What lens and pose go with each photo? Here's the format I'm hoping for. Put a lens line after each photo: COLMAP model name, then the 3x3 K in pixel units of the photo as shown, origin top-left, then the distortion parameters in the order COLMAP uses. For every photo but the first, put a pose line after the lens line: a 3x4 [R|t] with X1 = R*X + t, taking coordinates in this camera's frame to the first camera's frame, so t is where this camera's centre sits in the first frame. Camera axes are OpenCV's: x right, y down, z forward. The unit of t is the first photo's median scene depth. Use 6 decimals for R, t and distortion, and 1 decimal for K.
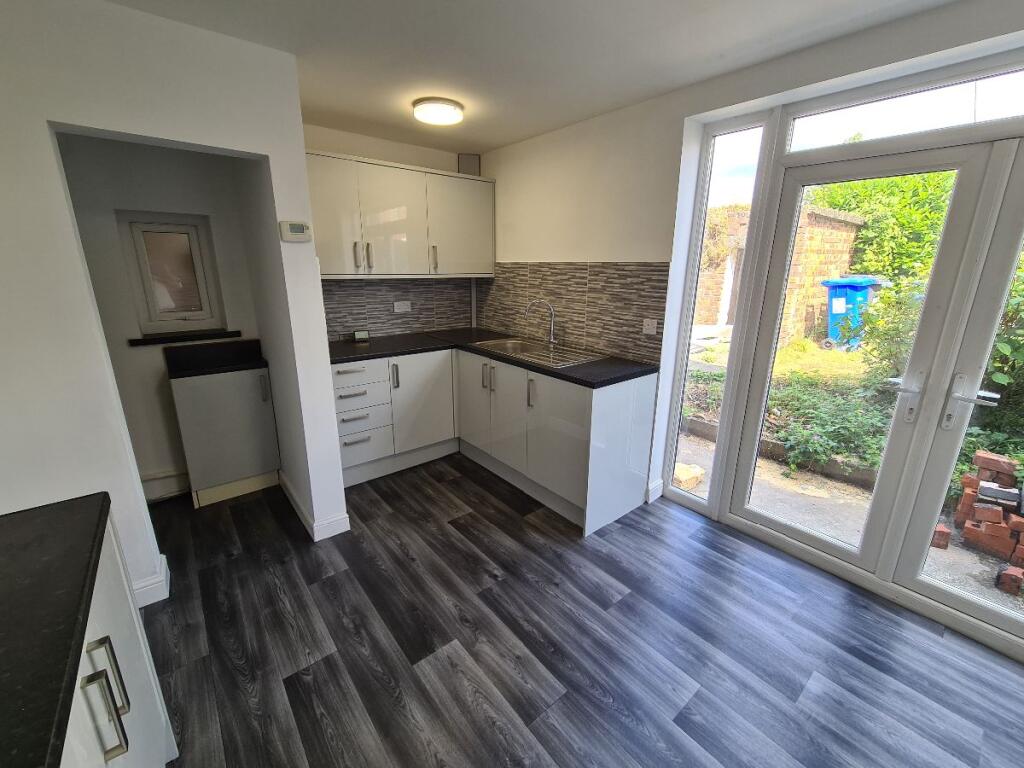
lens RADIAL K [[420.6, 0, 515.3], [0, 420.6, 377.8], [0, 0, 1]] dist [-0.003971, -0.001482]
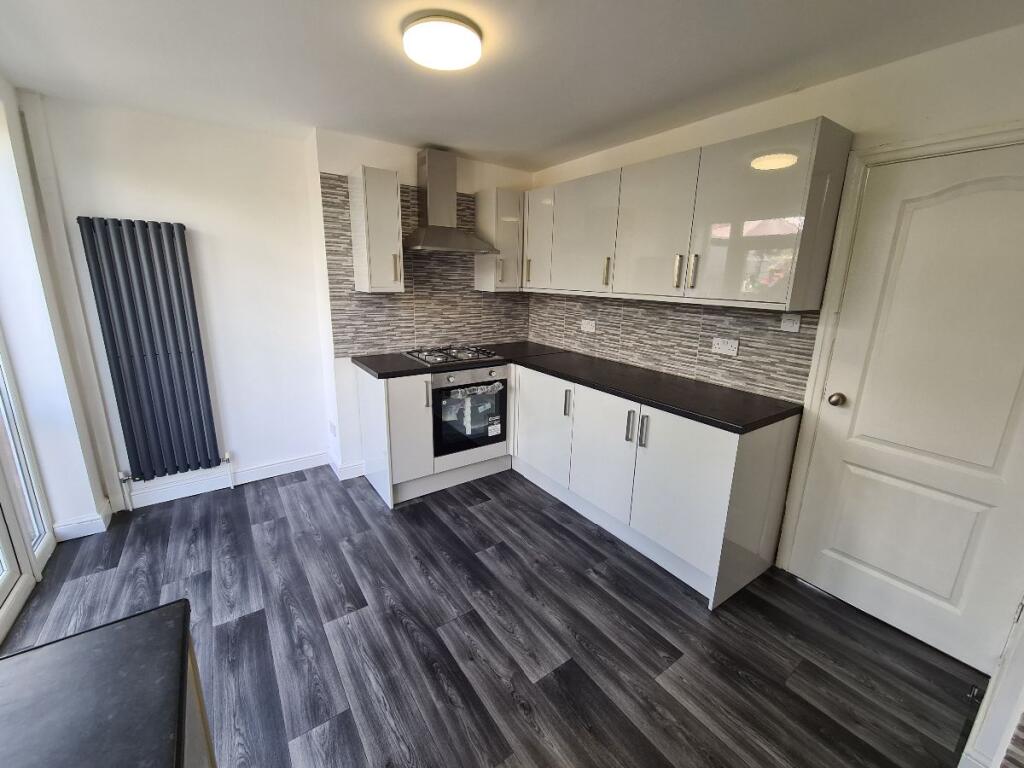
lens RADIAL K [[420.6, 0, 514.6], [0, 420.6, 382.4], [0, 0, 1]] dist [-0.003971, -0.001482]
pose [[-0.996276, -0.053014, 0.067995, -0.099573], [-0.013198, 0.873104, 0.487356, -0.316716], [-0.085204, 0.484644, -0.870552, 1.166816]]
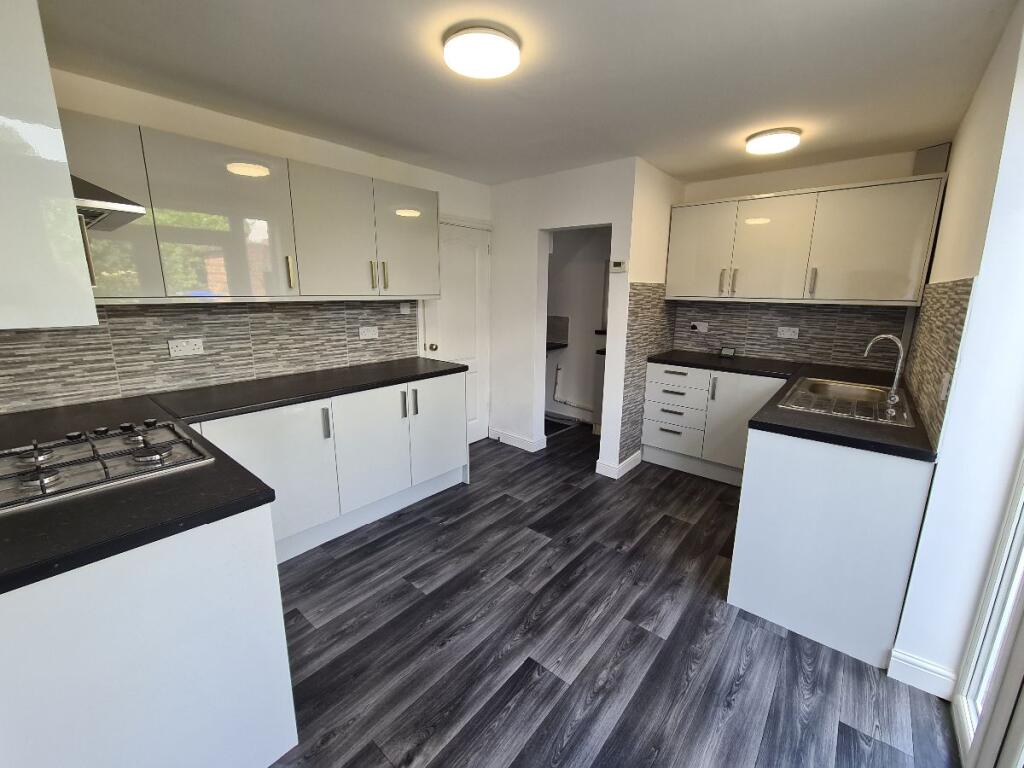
lens RADIAL K [[420.6, 0, 513.4], [0, 420.6, 383.0], [0, 0, 1]] dist [-0.003971, -0.001482]
pose [[0.181623, 0.205161, -0.961729, 0.883598], [-0.261976, 0.952745, 0.153771, -0.065188], [0.947830, 0.224022, 0.226788, 0.330717]]
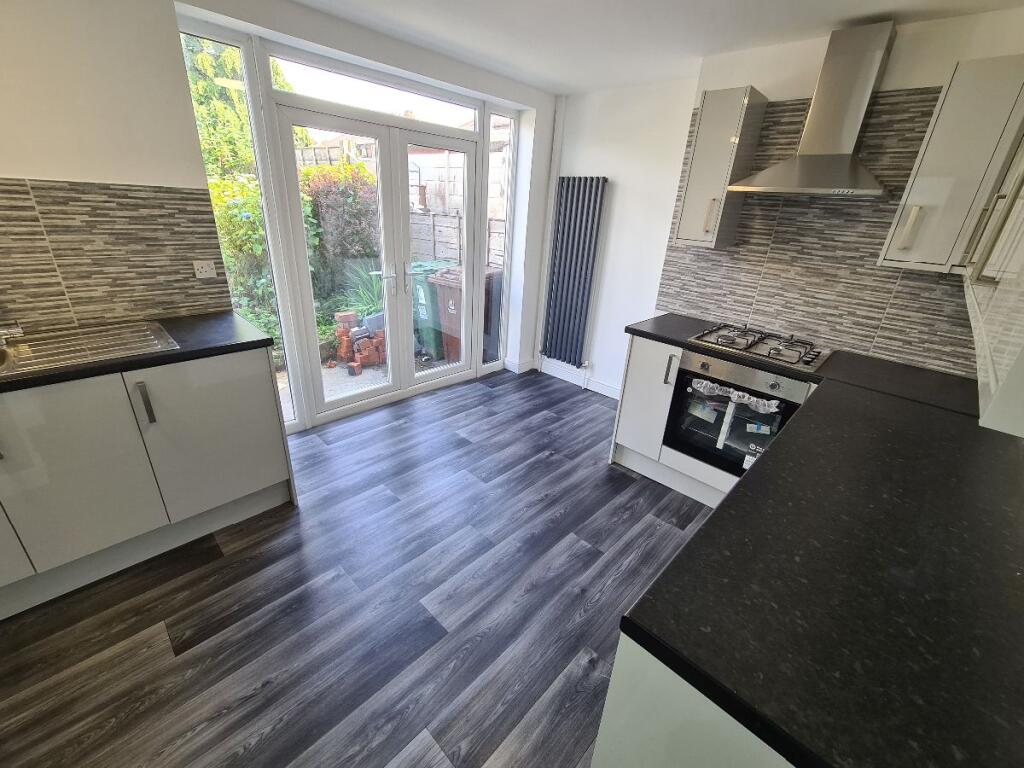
lens RADIAL K [[420.6, 0, 511.0], [0, 420.6, 378.7], [0, 0, 1]] dist [-0.003971, -0.001482]
pose [[-0.104503, -0.400203, 0.910448, -0.679374], [0.200540, 0.888177, 0.413432, -0.173240], [-0.974096, 0.225786, -0.012561, 0.533675]]
